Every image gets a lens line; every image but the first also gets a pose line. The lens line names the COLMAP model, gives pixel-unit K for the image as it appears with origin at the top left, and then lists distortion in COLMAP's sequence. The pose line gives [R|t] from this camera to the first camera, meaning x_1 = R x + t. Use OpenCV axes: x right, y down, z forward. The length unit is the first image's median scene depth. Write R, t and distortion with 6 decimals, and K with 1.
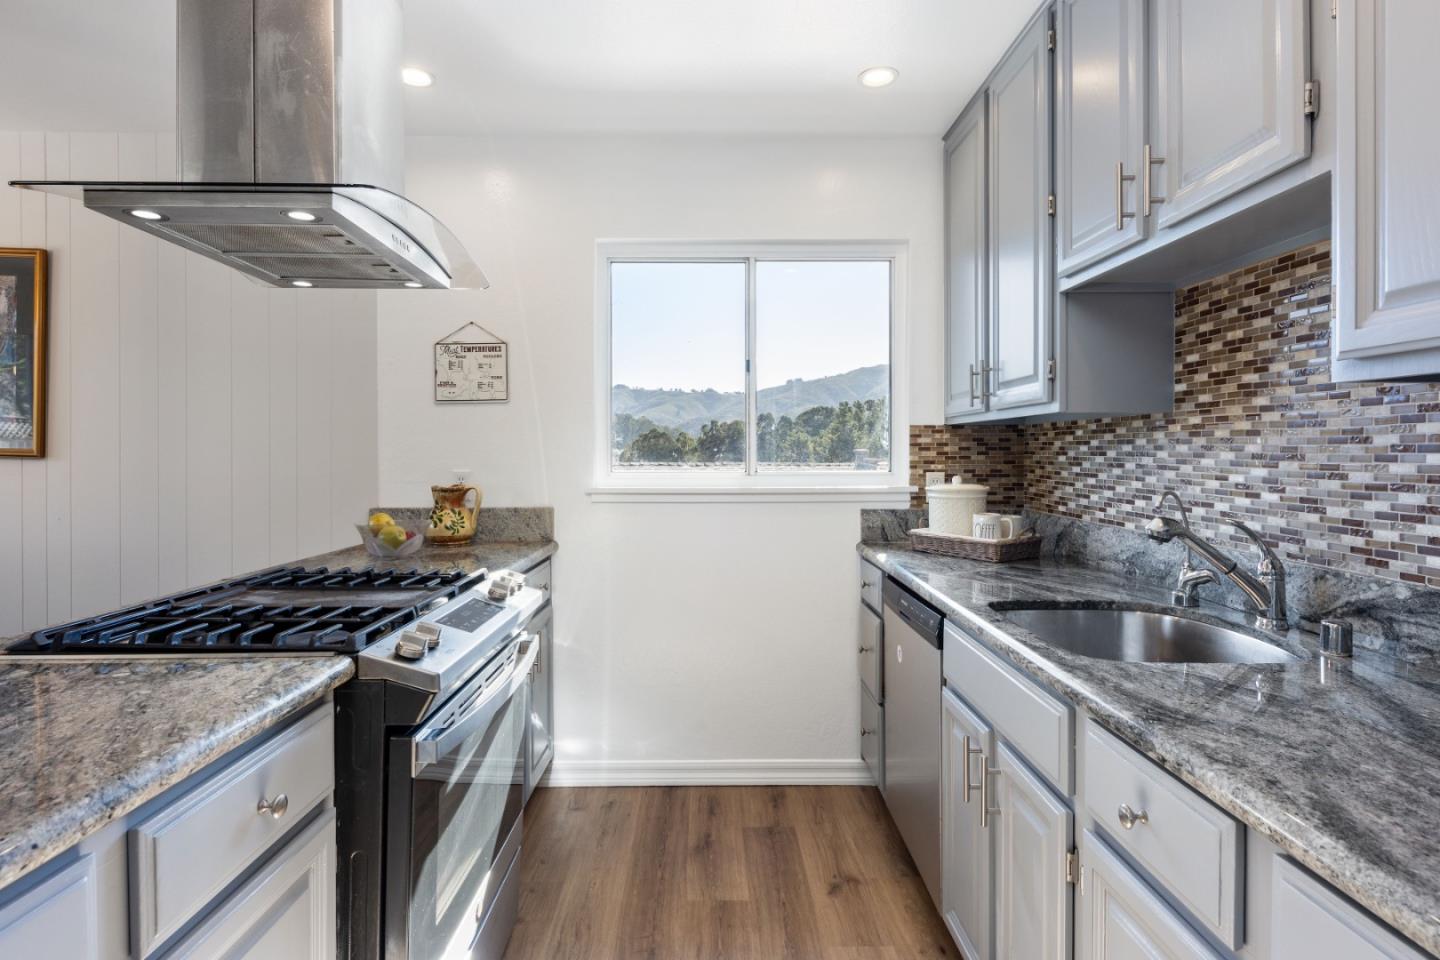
lens RADIAL K [[764.9, 0, 709.0], [0, 764.9, 456.5], [0, 0, 1]] dist [0.014896, -0.006330]
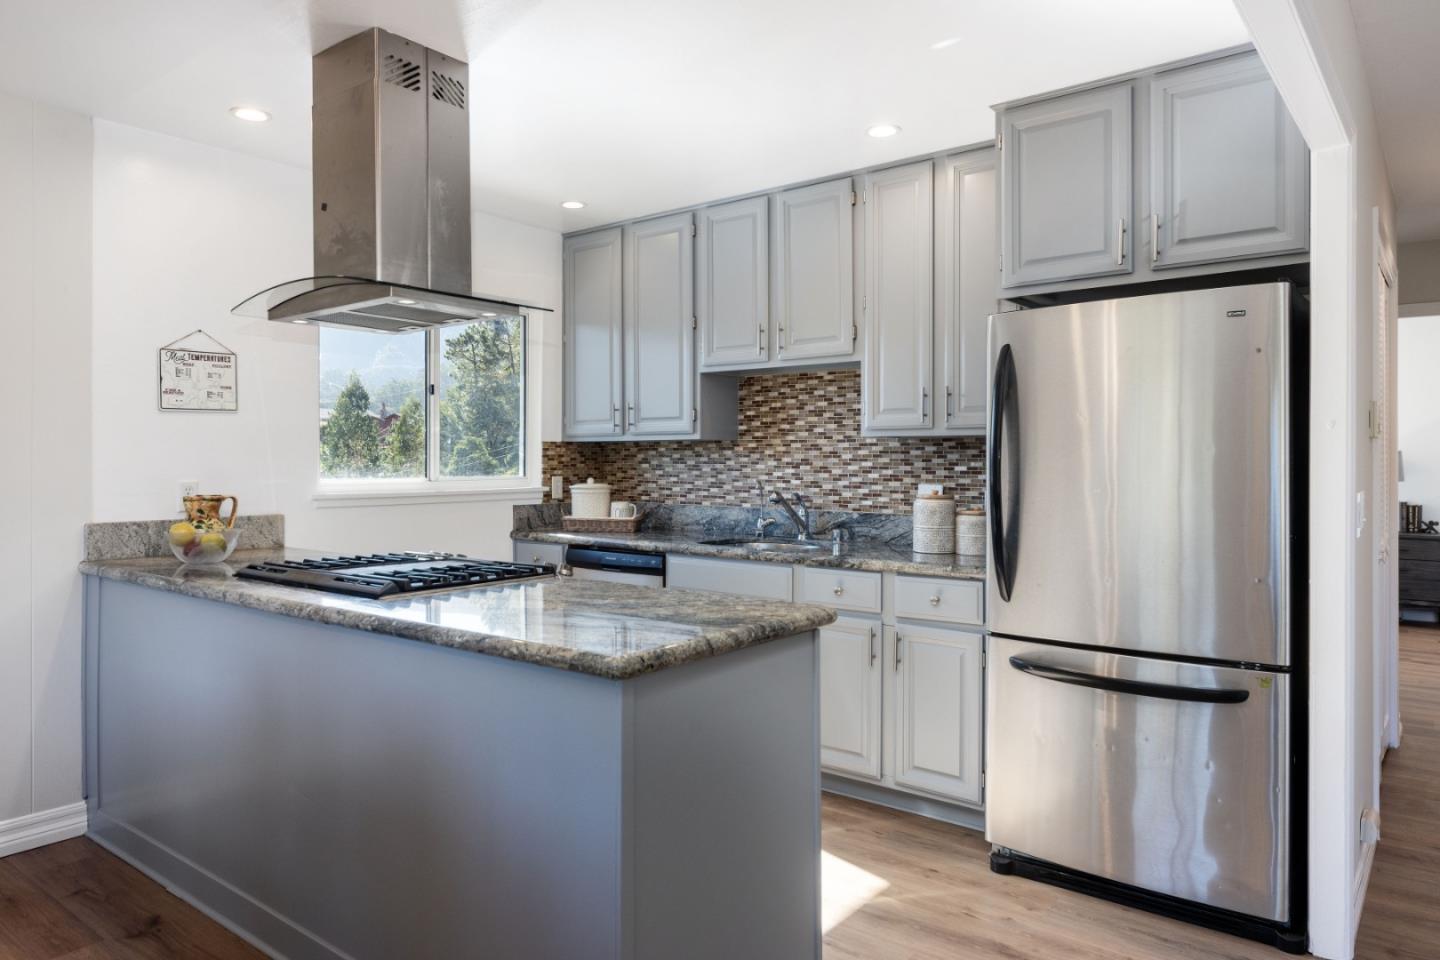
lens RADIAL K [[948.6, 0, 727.9], [0, 948.6, 466.5], [0, 0, 1]] dist [0.008159, 0.001221]
pose [[0.625593, -0.004493, 0.780137, -1.054068], [0.005064, 0.999986, 0.001699, 0.002306], [-0.780134, 0.002888, 0.625606, -0.375298]]
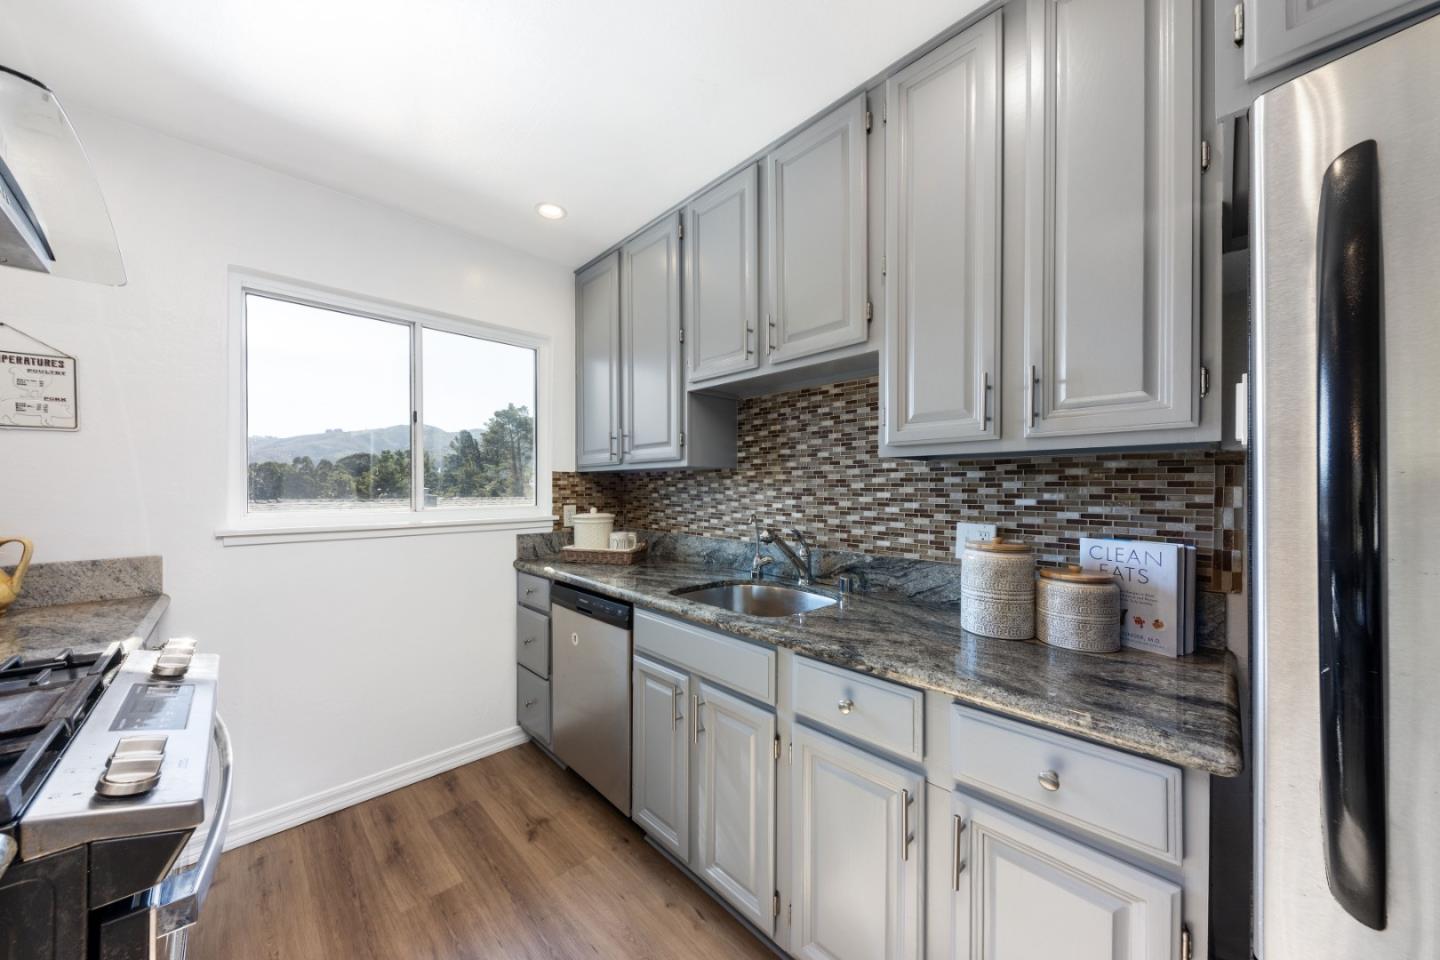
lens RADIAL K [[503.4, 0, 724.1], [0, 503.4, 490.2], [0, 0, 1]] dist [0.013385, -0.000919]
pose [[0.719347, -0.002050, 0.694648, -0.185002], [0.005100, 0.999984, -0.002331, -0.004675], [-0.694632, 0.005219, 0.719346, 0.165566]]
